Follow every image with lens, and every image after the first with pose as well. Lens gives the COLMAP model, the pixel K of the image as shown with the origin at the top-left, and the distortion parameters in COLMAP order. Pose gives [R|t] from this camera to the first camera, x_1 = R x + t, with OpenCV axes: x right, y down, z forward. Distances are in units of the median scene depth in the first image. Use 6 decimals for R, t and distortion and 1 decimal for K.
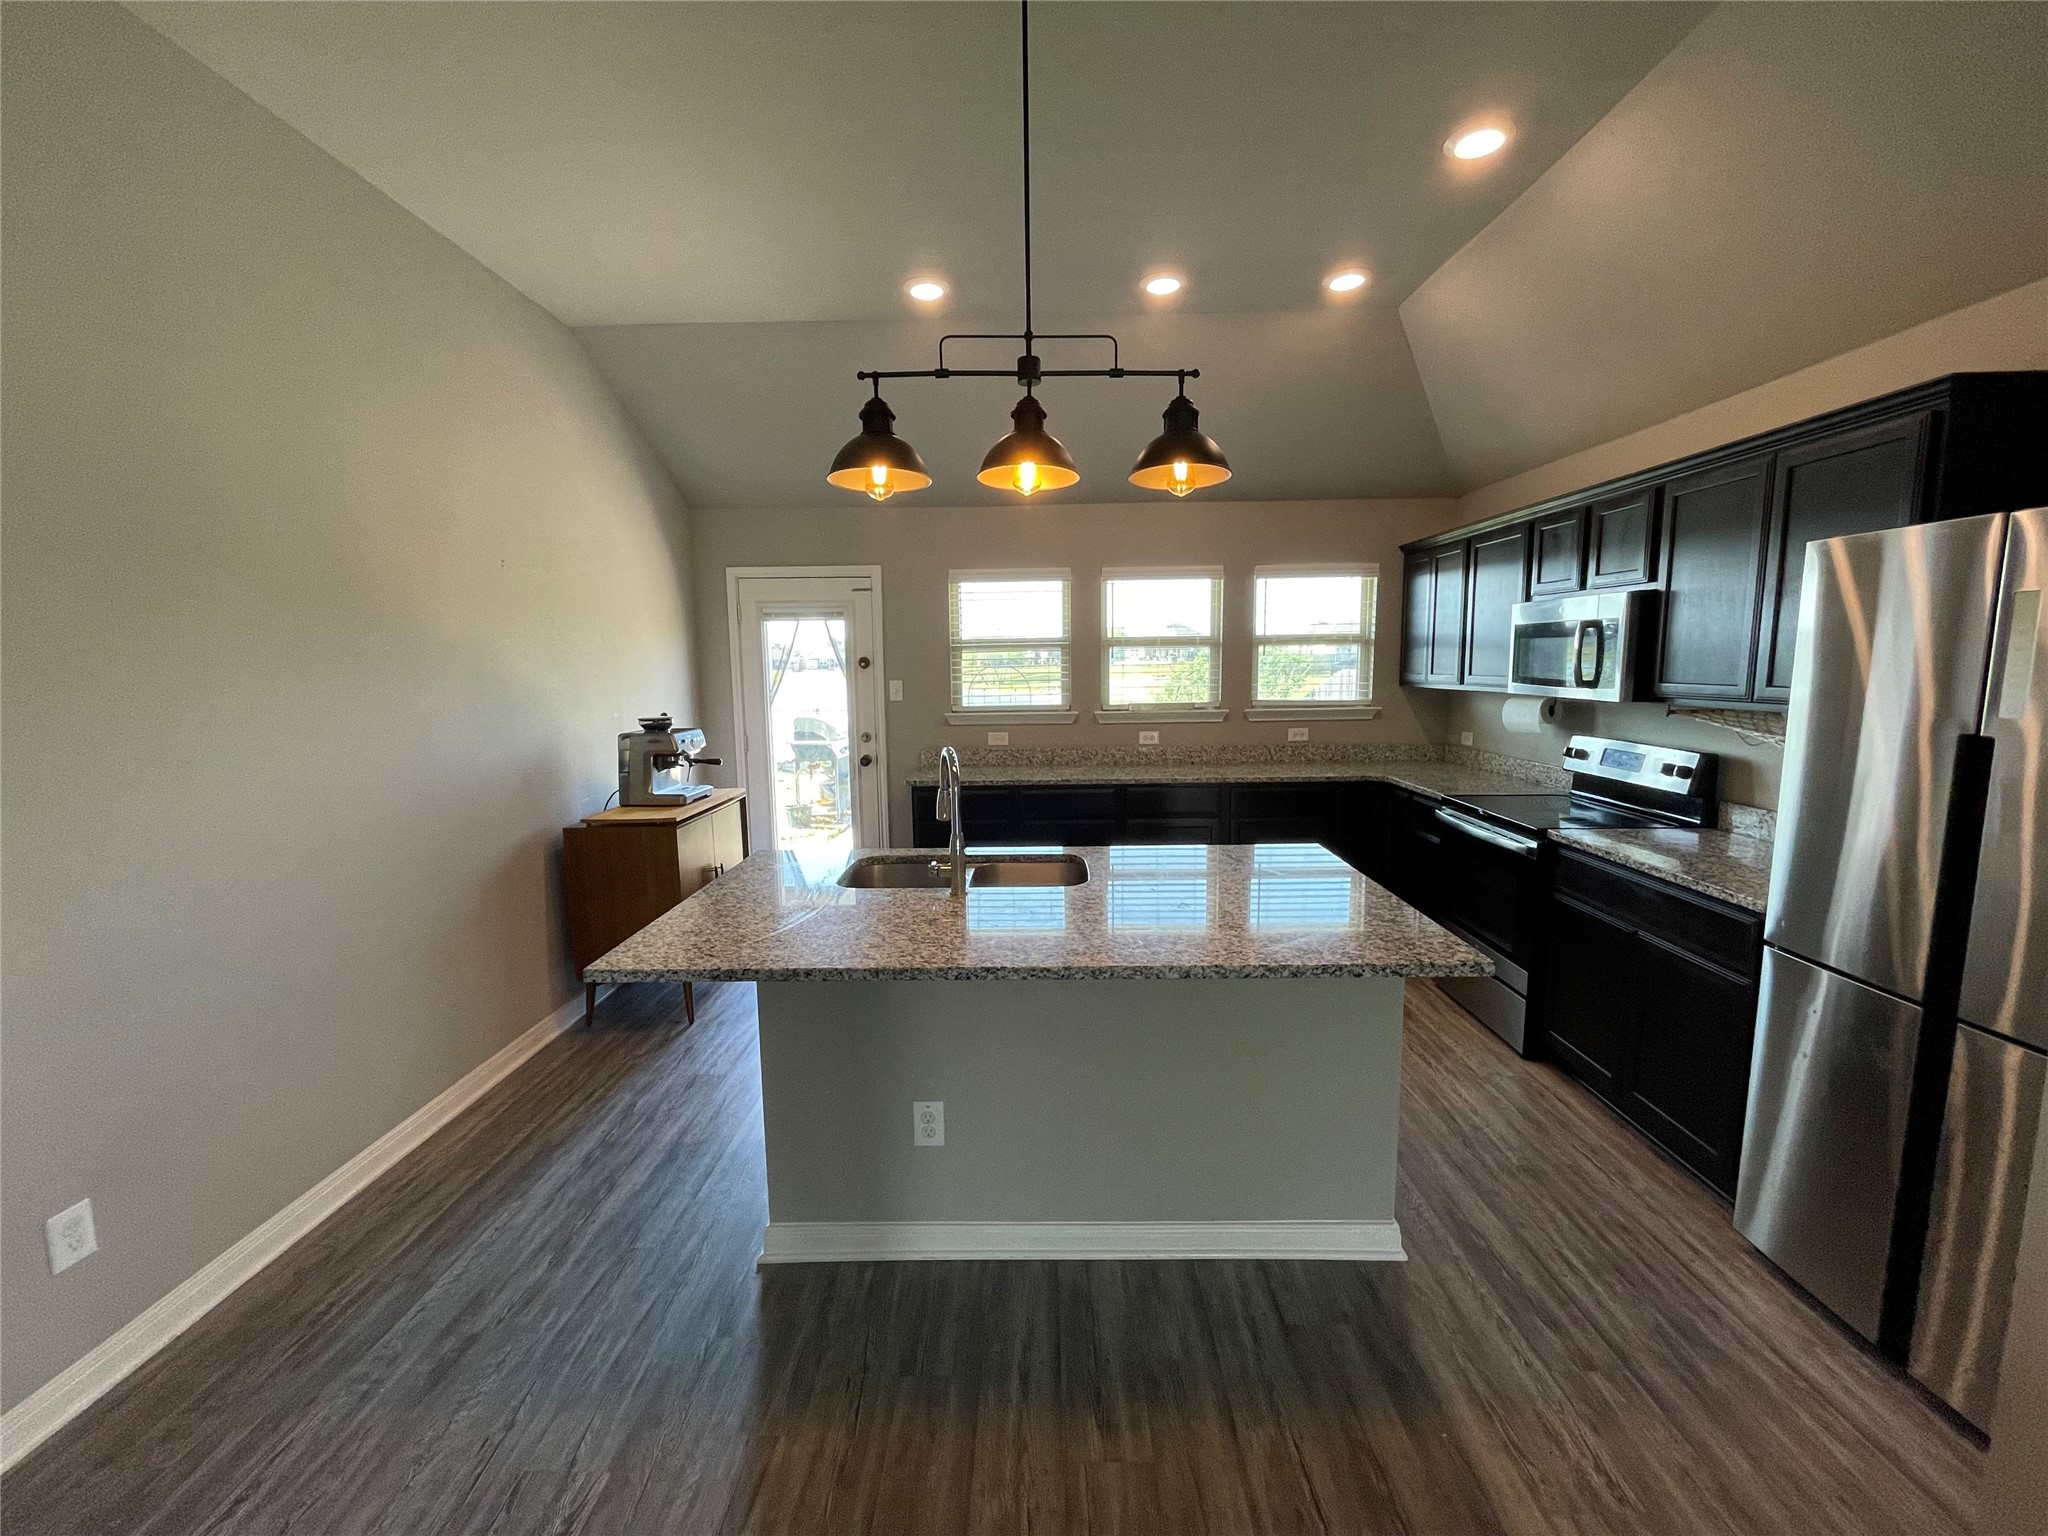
lens RADIAL K [[827.0, 0, 1030.3], [0, 827.0, 769.9], [0, 0, 1]] dist [0.000247, 0.000031]
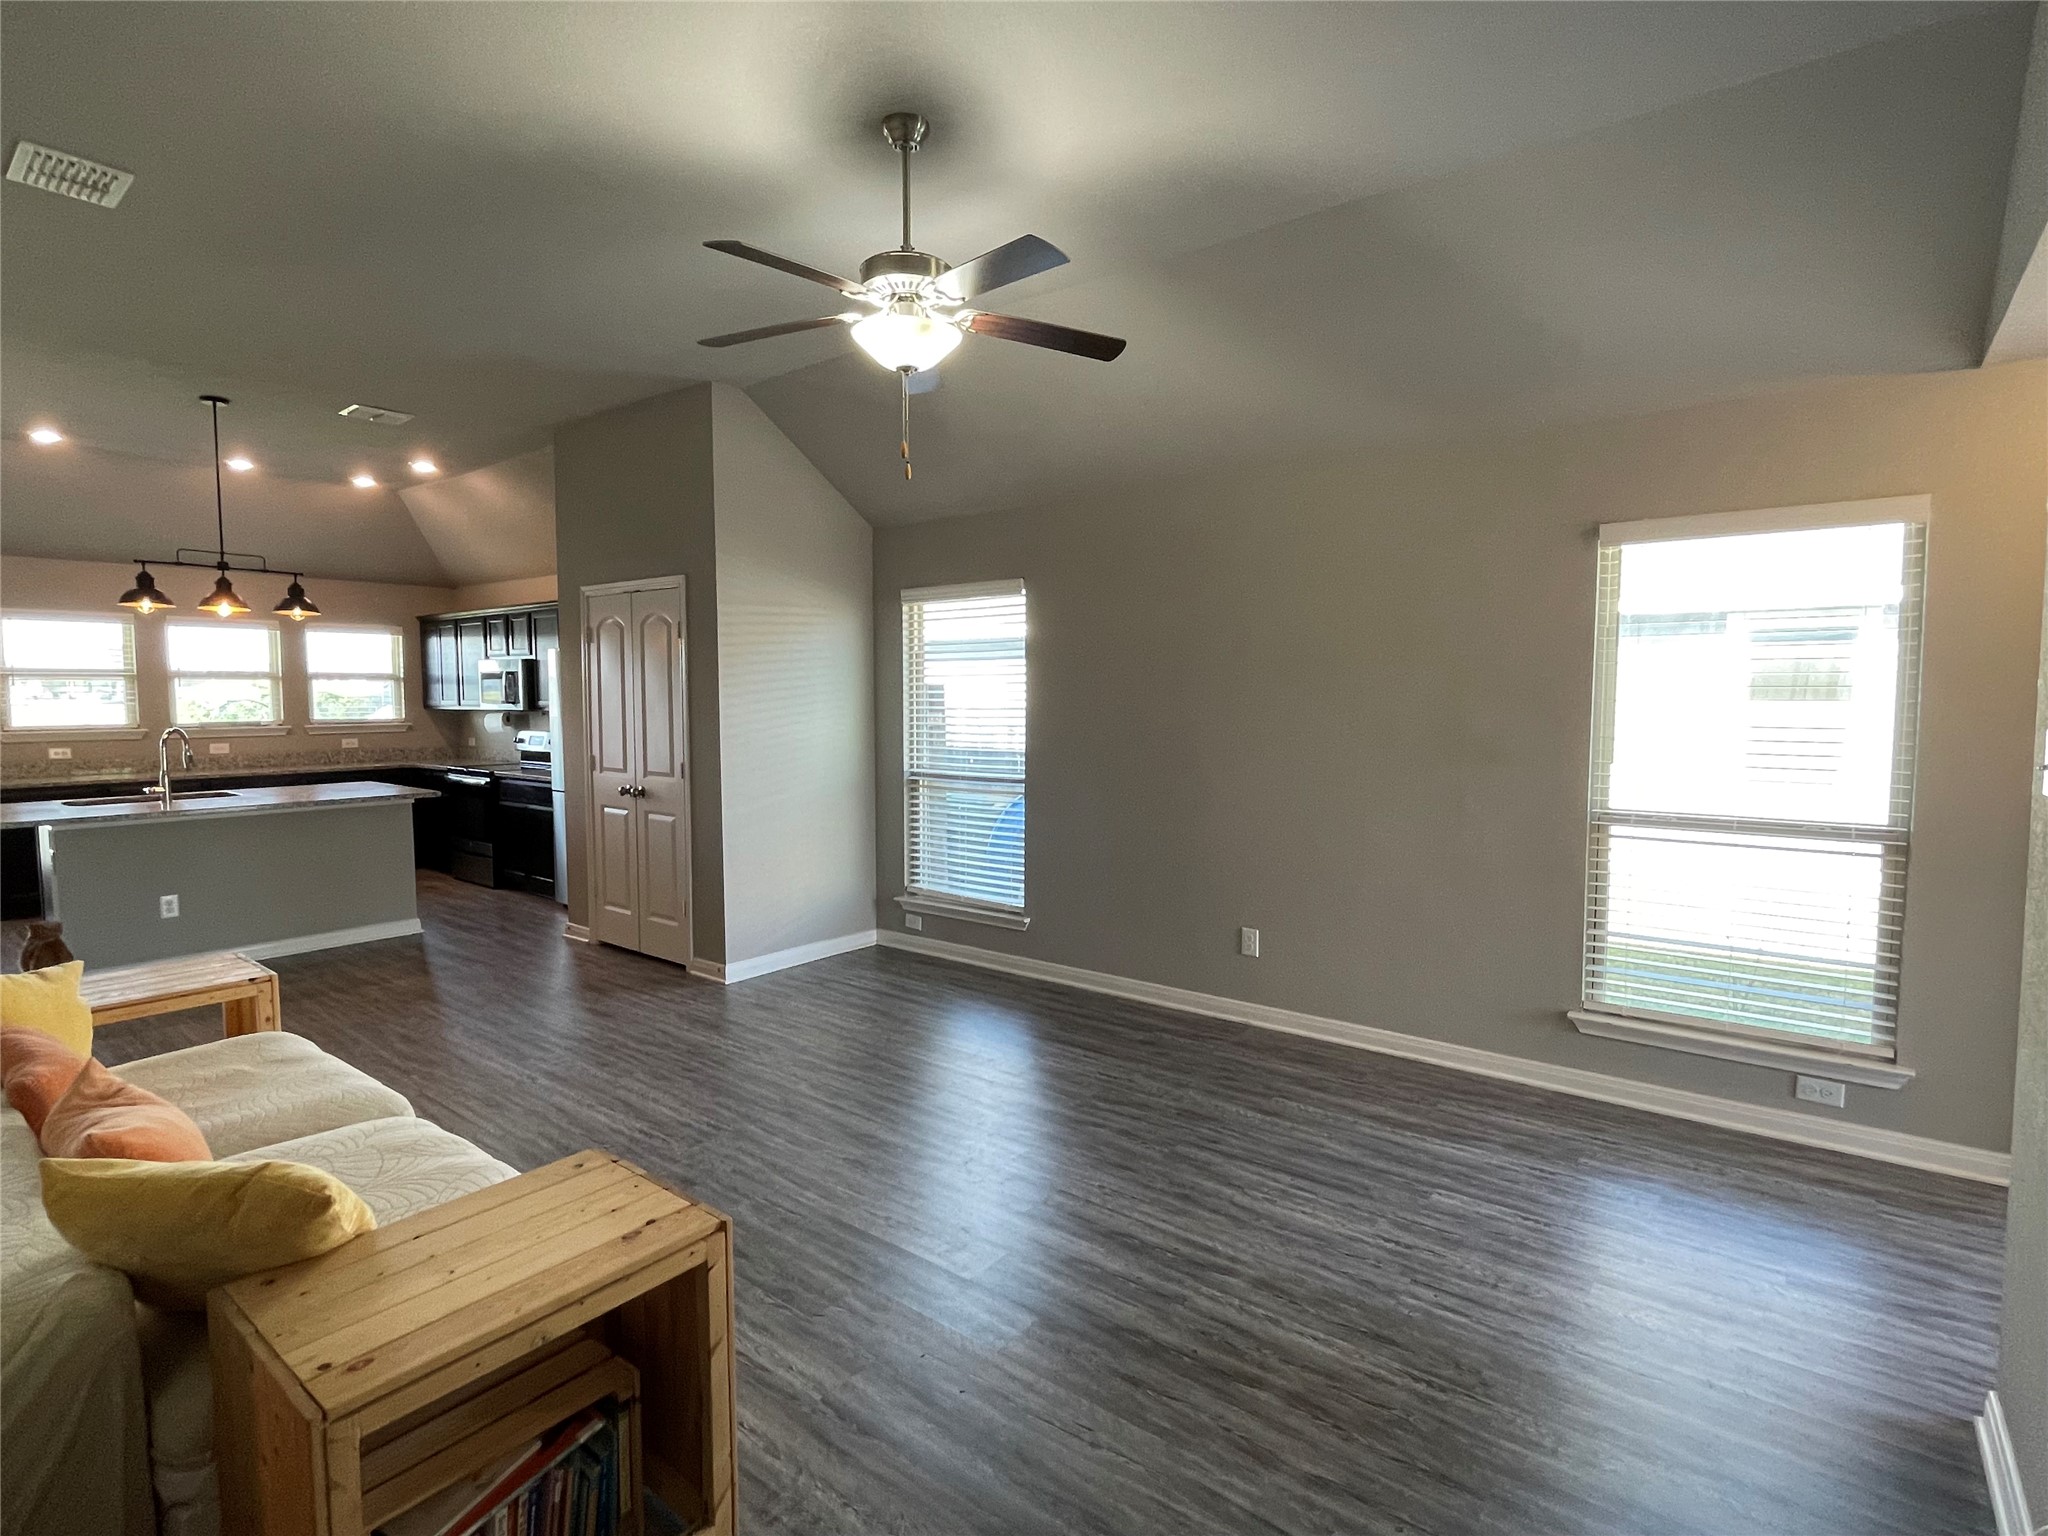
lens RADIAL K [[1023.3, 0, 1024.0], [0, 1023.3, 768.0], [0, 0, 1]] dist [-0.006374, -0.000370]
pose [[0.614604, -0.043278, 0.787647, -0.423094], [0.097254, 0.995033, -0.021215, 0.183925], [-0.782817, 0.089641, 0.615761, -1.196526]]
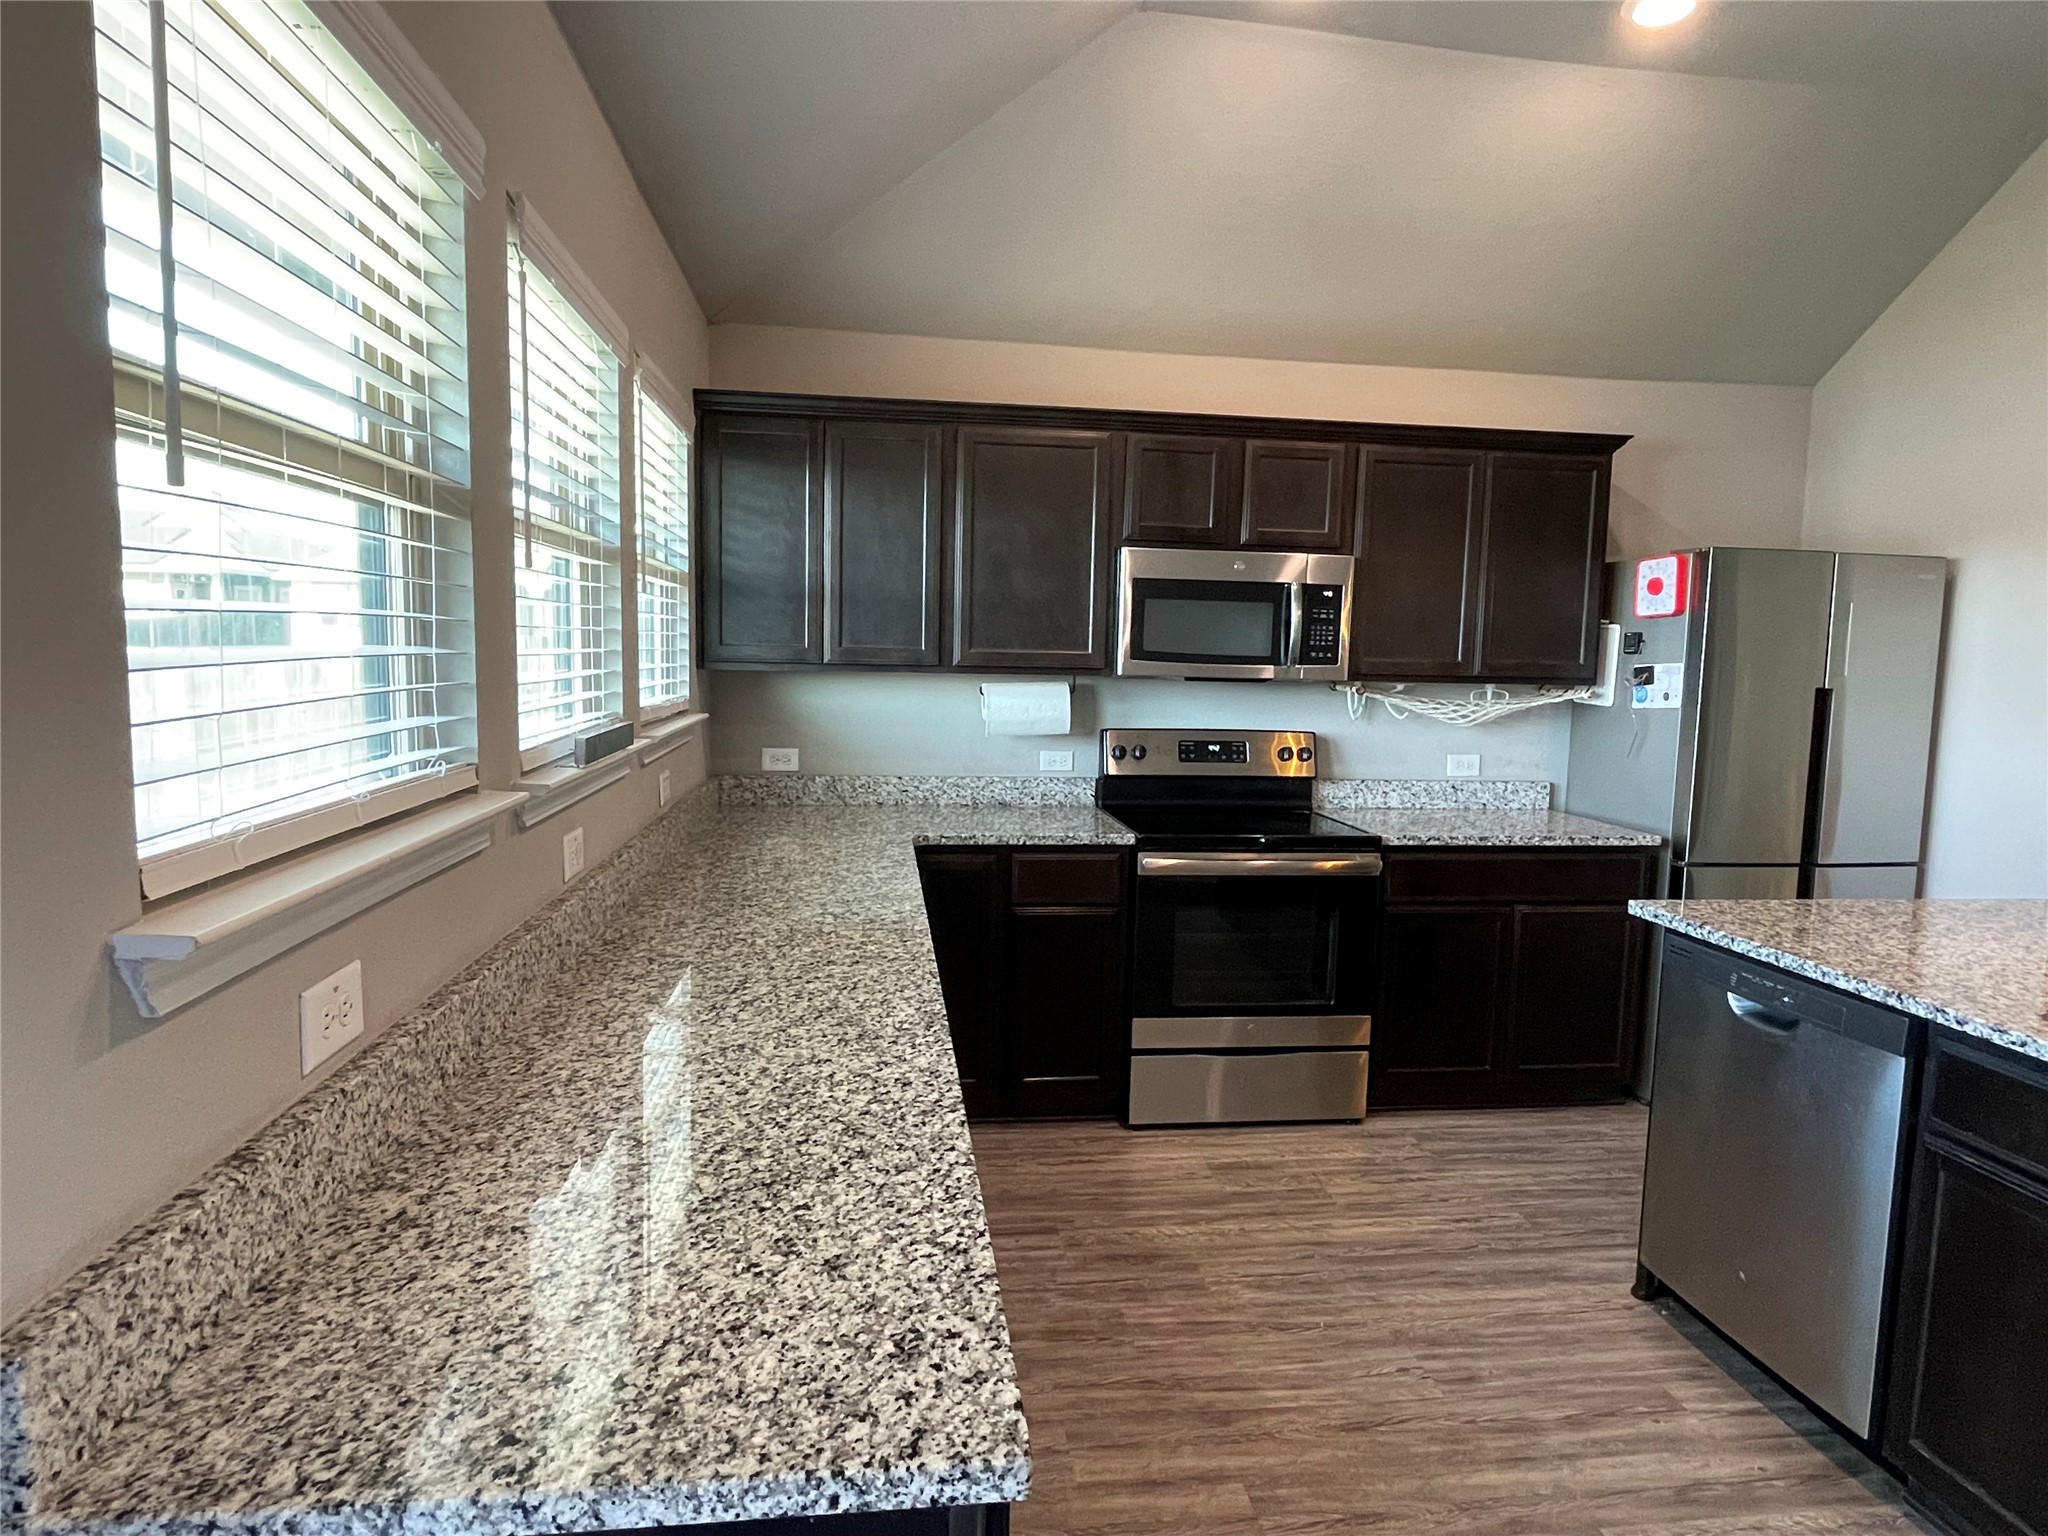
lens RADIAL K [[1147.3, 0, 1020.1], [0, 1147.3, 763.8], [0, 0, 1]] dist [-0.002752, -0.002184]
pose [[-0.137582, -0.091516, 0.986254, -0.337075], [0.110271, 0.988117, 0.107072, -0.120982], [-0.984333, 0.123487, -0.125855, 1.109540]]
